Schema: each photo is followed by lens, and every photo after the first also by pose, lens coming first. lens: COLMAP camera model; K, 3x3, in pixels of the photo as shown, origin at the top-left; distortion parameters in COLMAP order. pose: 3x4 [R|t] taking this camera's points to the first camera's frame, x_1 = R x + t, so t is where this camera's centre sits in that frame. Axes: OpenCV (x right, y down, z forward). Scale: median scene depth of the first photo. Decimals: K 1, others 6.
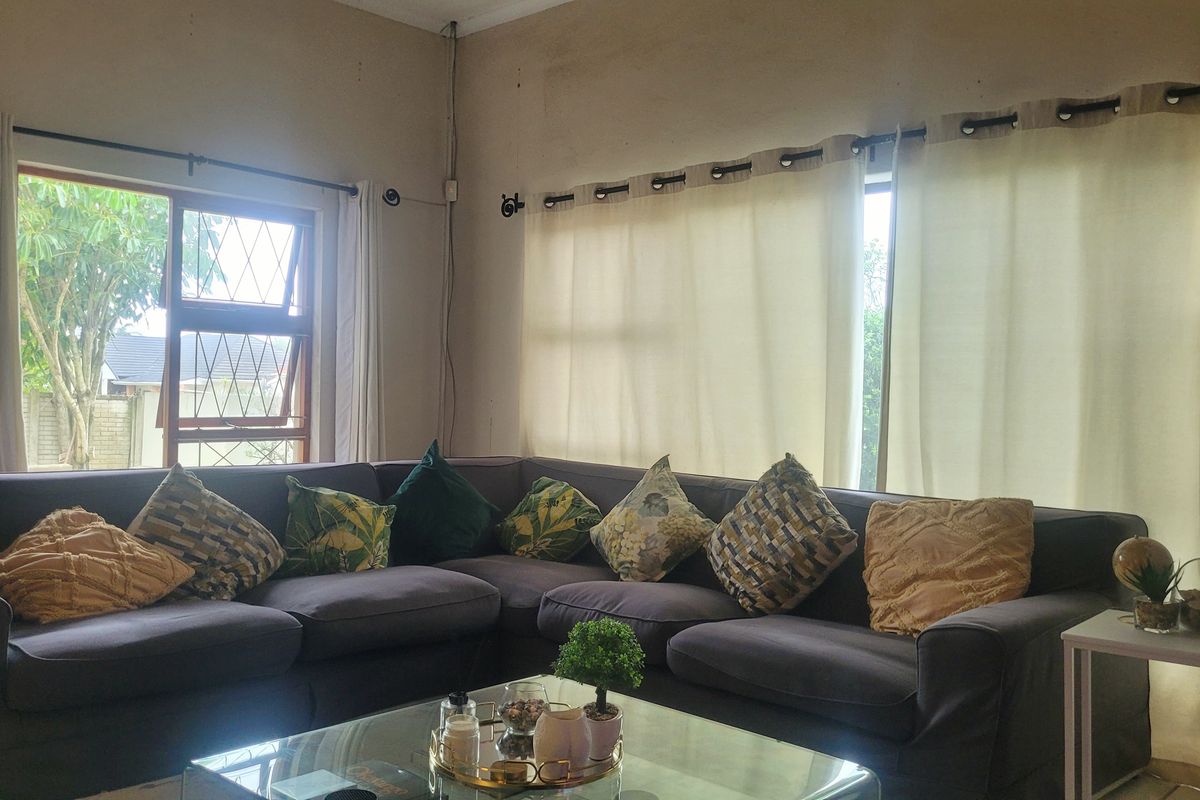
lens RADIAL K [[1076.8, 0, 600.0], [0, 1076.8, 400.0], [0, 0, 1]] dist [0.055885, -0.024048]
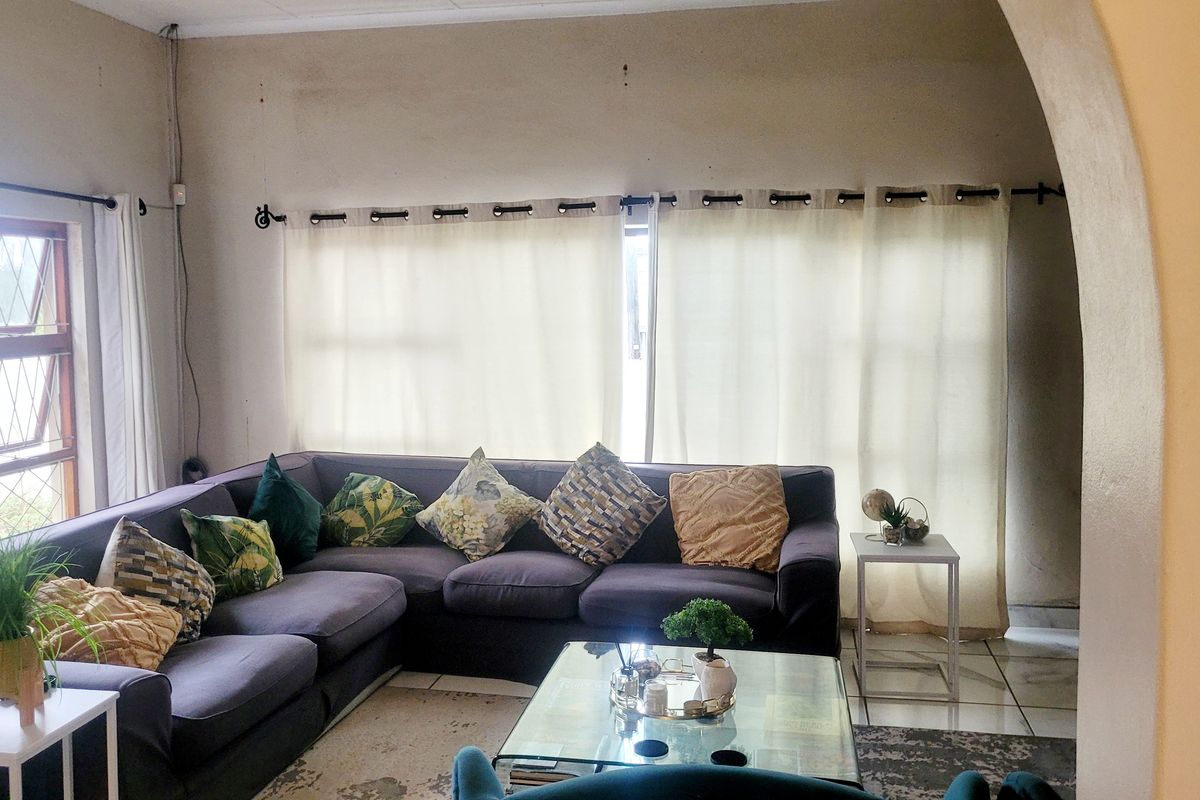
lens RADIAL K [[1076.8, 0, 600.0], [0, 1076.8, 400.0], [0, 0, 1]] dist [0.055885, -0.024048]
pose [[0.837868, -0.082470, 0.539607, -0.533228], [0.029652, 0.993938, 0.105867, -0.142205], [-0.545067, -0.072702, 0.835234, -0.103992]]
